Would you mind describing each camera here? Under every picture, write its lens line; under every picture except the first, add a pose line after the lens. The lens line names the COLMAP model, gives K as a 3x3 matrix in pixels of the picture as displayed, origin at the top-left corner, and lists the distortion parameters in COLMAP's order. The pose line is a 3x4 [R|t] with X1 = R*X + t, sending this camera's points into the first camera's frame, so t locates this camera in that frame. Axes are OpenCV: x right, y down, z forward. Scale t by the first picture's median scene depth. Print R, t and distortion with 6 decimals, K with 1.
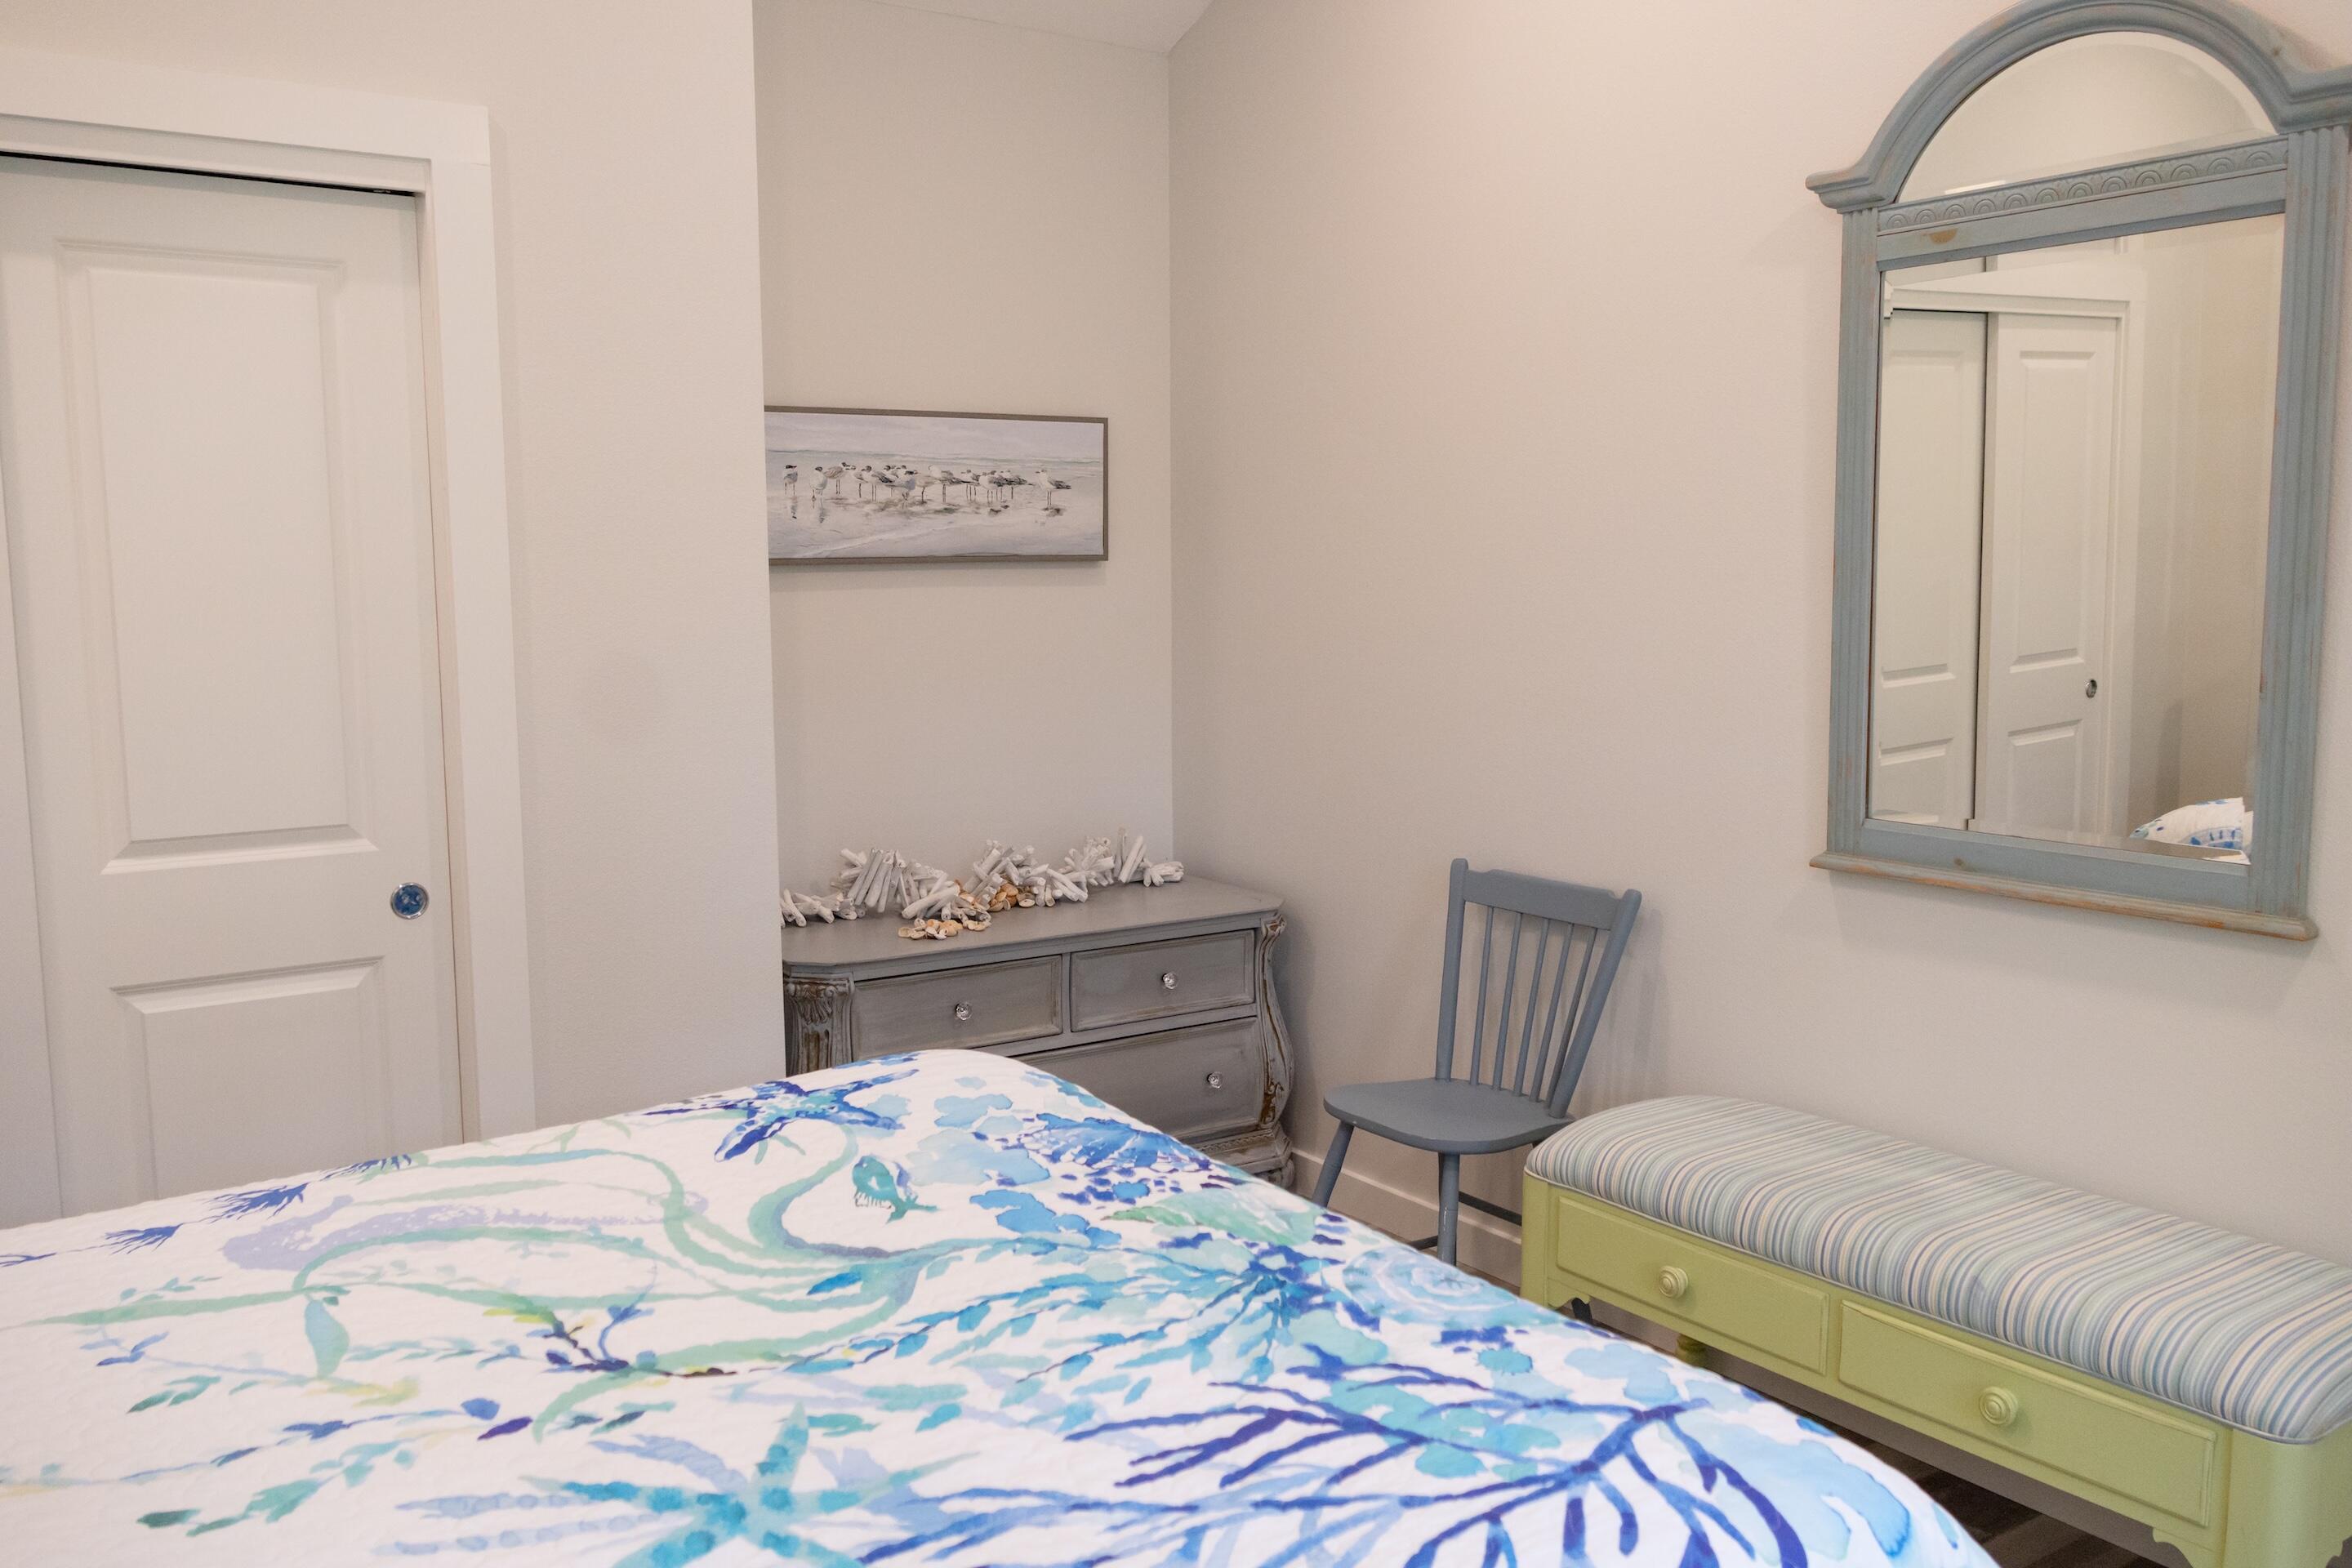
lens RADIAL K [[1912.5, 0, 1169.6], [0, 1912.5, 785.6], [0, 0, 1]] dist [-0.006212, 0.028909]
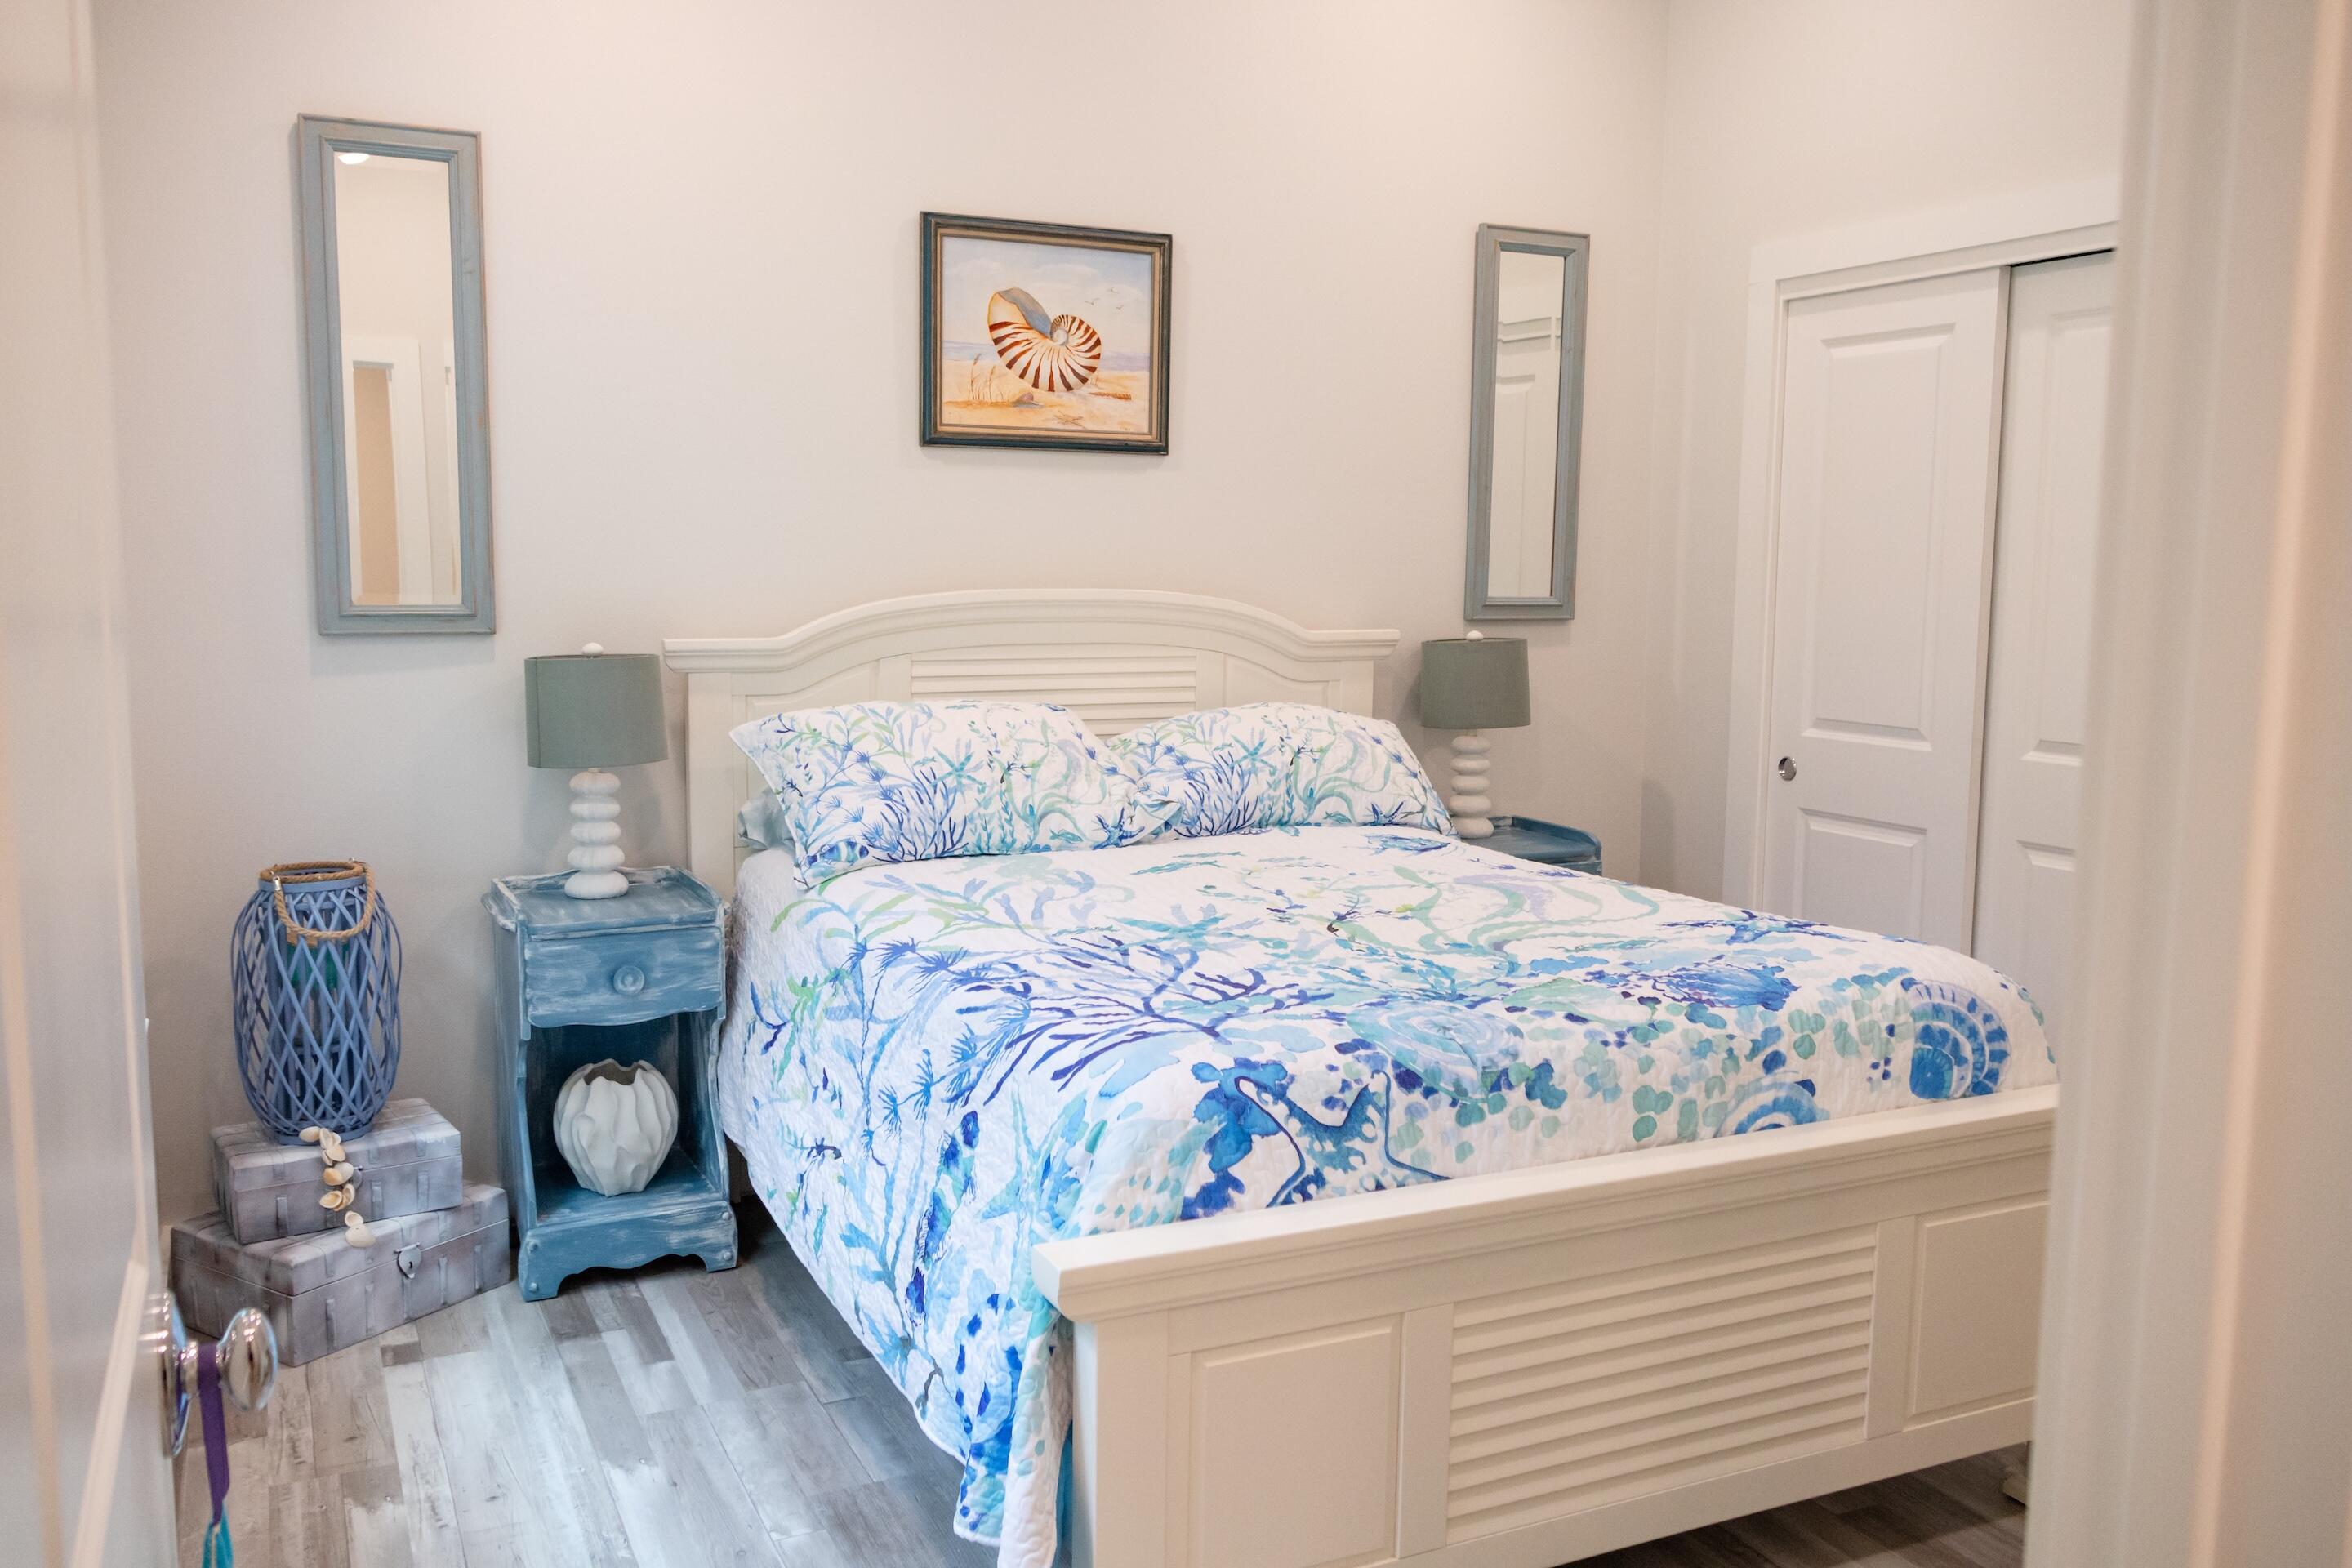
lens RADIAL K [[1912.5, 0, 1168.3], [0, 1912.5, 780.9], [0, 0, 1]] dist [-0.006212, 0.028909]
pose [[-0.156713, 0.125487, -0.979640, 1.526057], [-0.125571, 0.981314, 0.145789, -0.106252], [0.979629, 0.145861, -0.138027, 0.939783]]
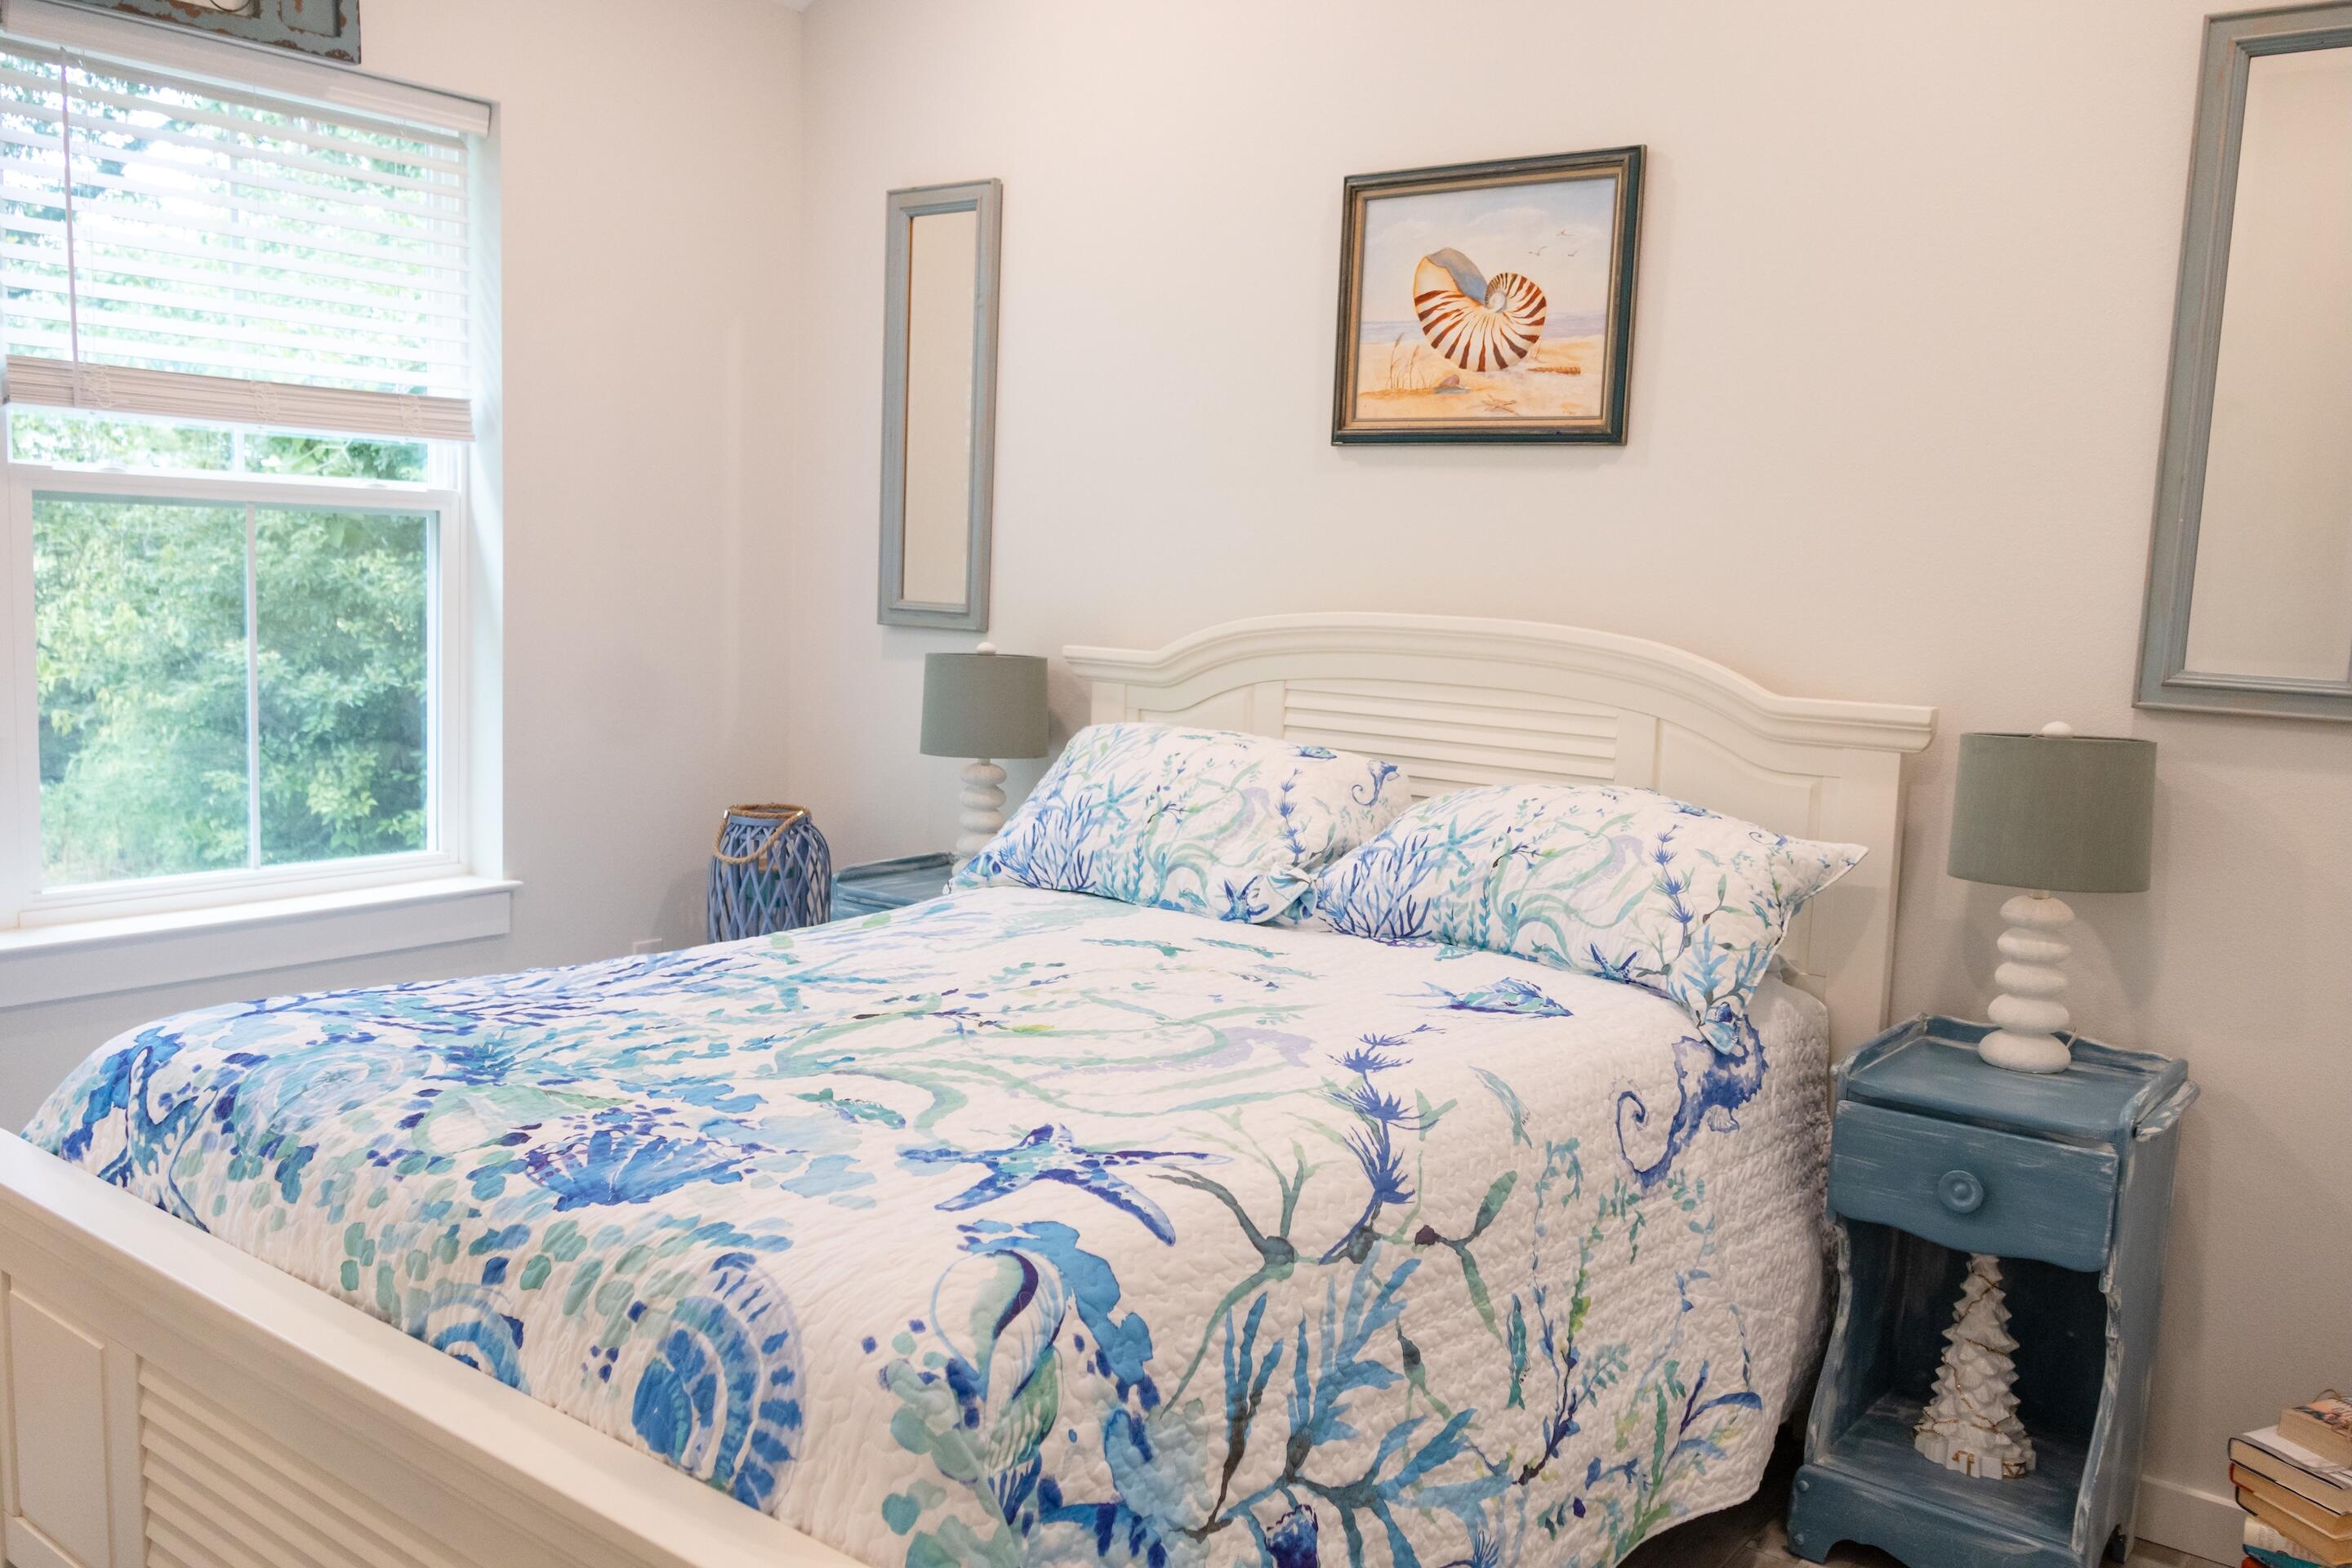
lens RADIAL K [[1912.5, 0, 1181.3], [0, 1912.5, 787.3], [0, 0, 1]] dist [-0.006212, 0.028909]
pose [[-0.953088, 0.009405, -0.302546, -0.002780], [-0.064128, 0.970555, 0.232186, -0.239872], [0.295821, 0.240696, -0.924422, 2.194784]]
